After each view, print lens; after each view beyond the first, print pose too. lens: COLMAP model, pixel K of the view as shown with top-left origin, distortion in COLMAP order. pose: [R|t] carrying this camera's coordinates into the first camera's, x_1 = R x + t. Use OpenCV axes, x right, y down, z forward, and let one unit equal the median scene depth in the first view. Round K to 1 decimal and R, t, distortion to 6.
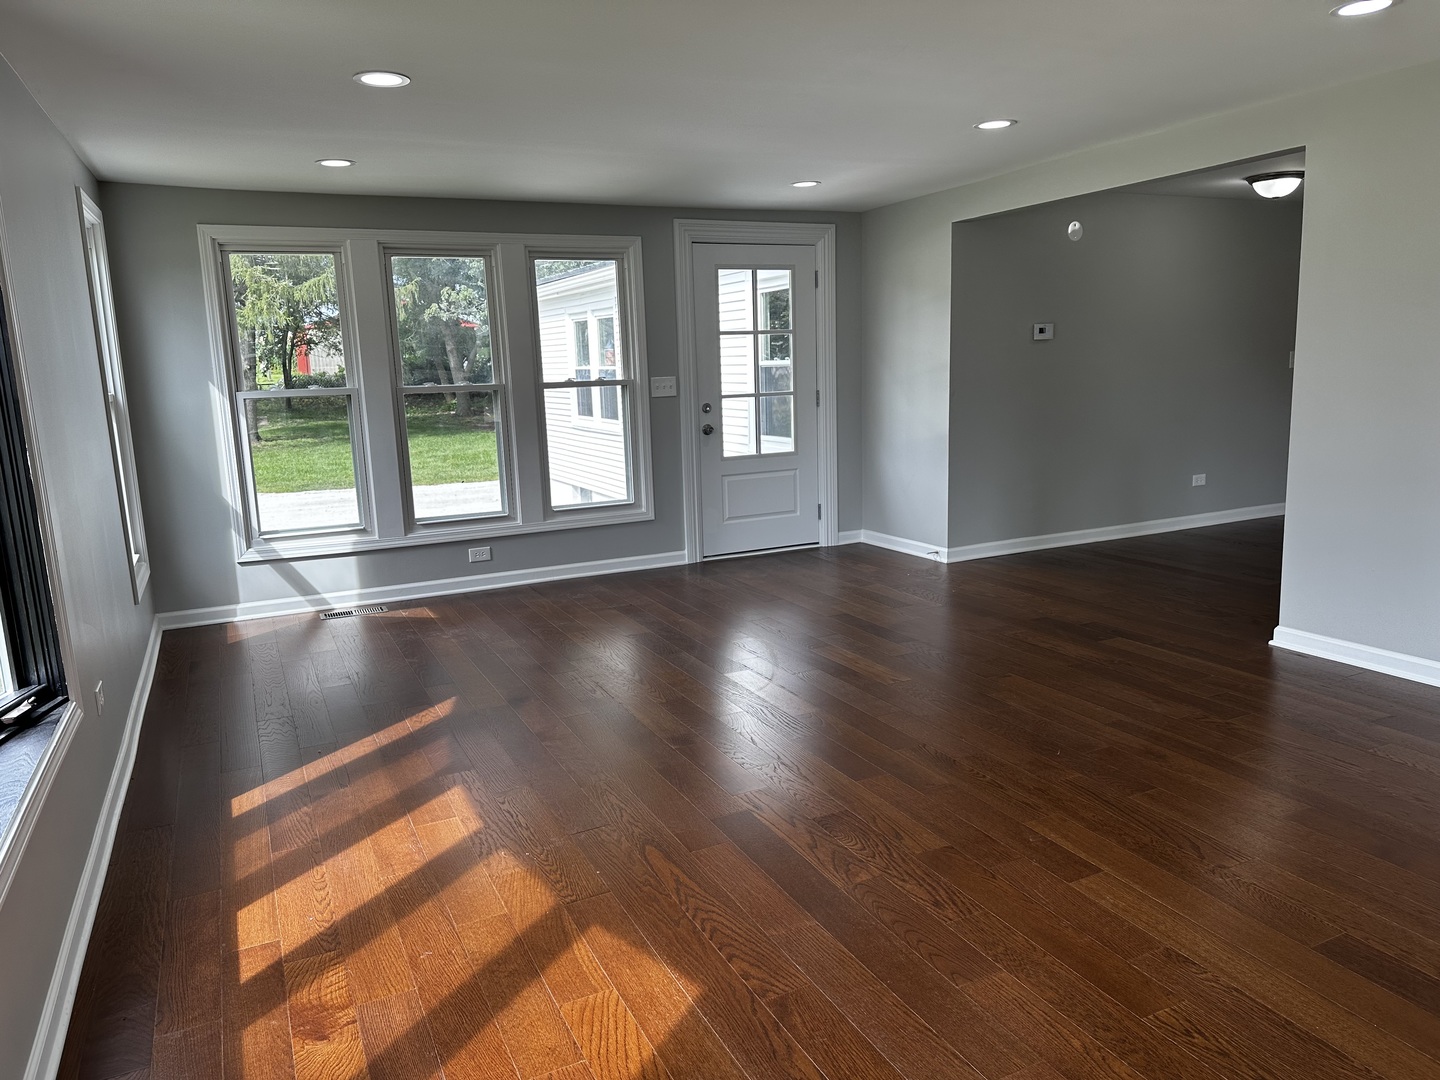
lens RADIAL K [[1016.3, 0, 724.1], [0, 1016.3, 538.9], [0, 0, 1]] dist [0.031015, -0.028447]
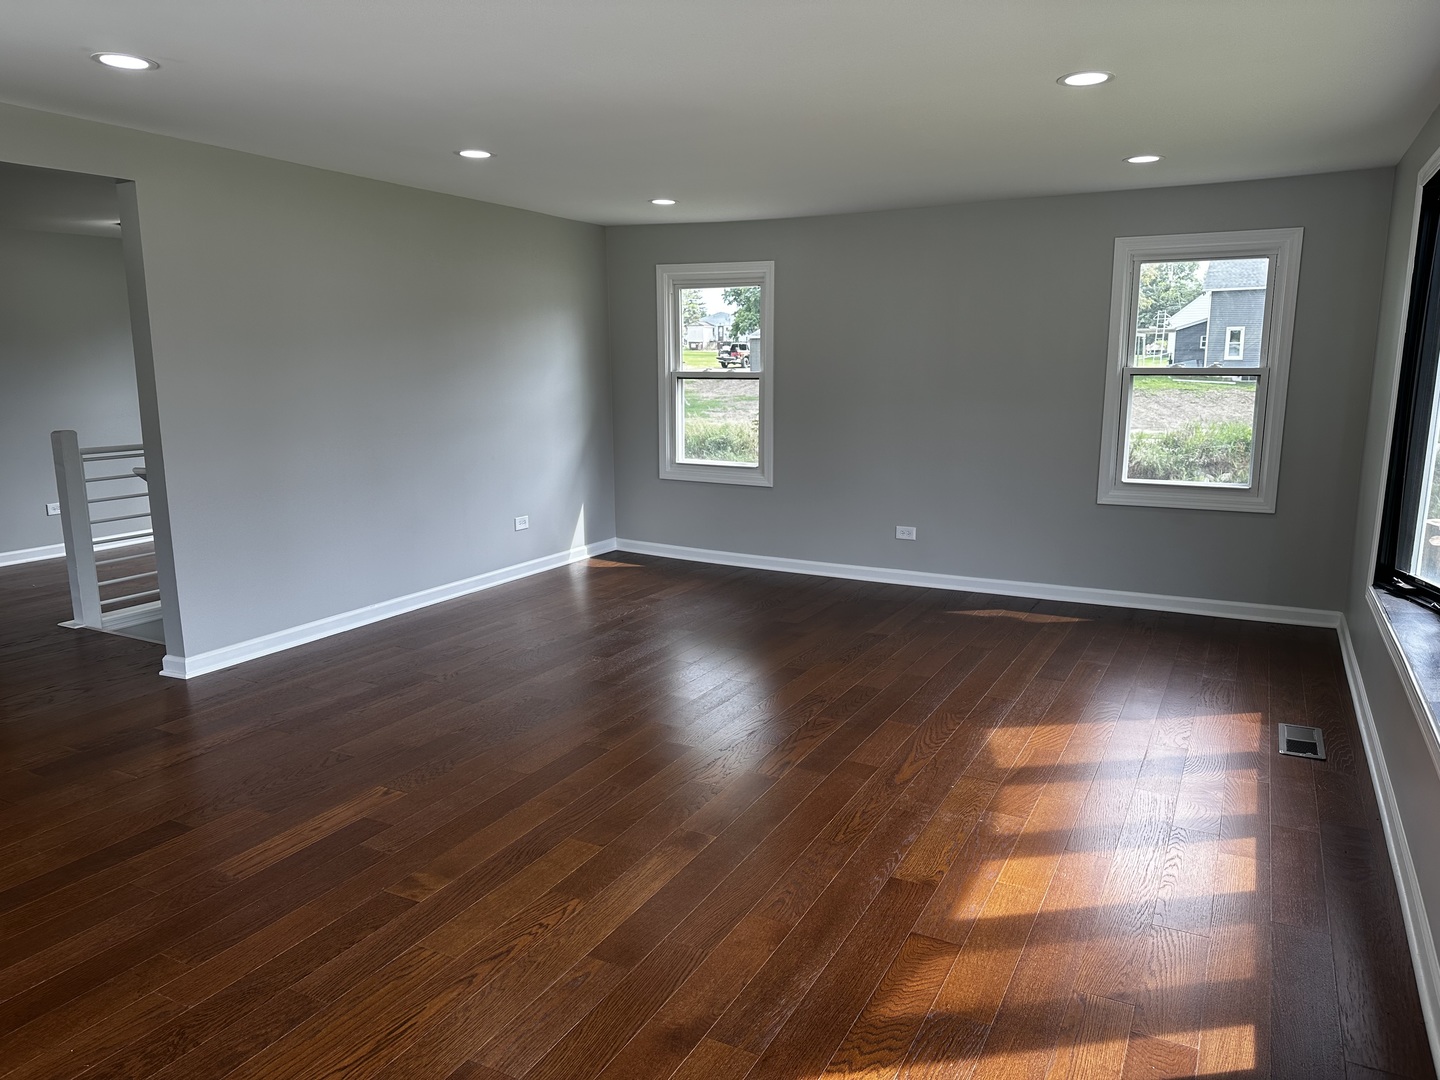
lens RADIAL K [[1016.3, 0, 725.0], [0, 1016.3, 553.9], [0, 0, 1]] dist [0.031015, -0.028447]
pose [[-0.599993, -0.109791, 0.792435, -0.819909], [0.166341, 0.951769, 0.257811, -0.269861], [-0.782521, 0.286500, -0.552792, 1.658047]]
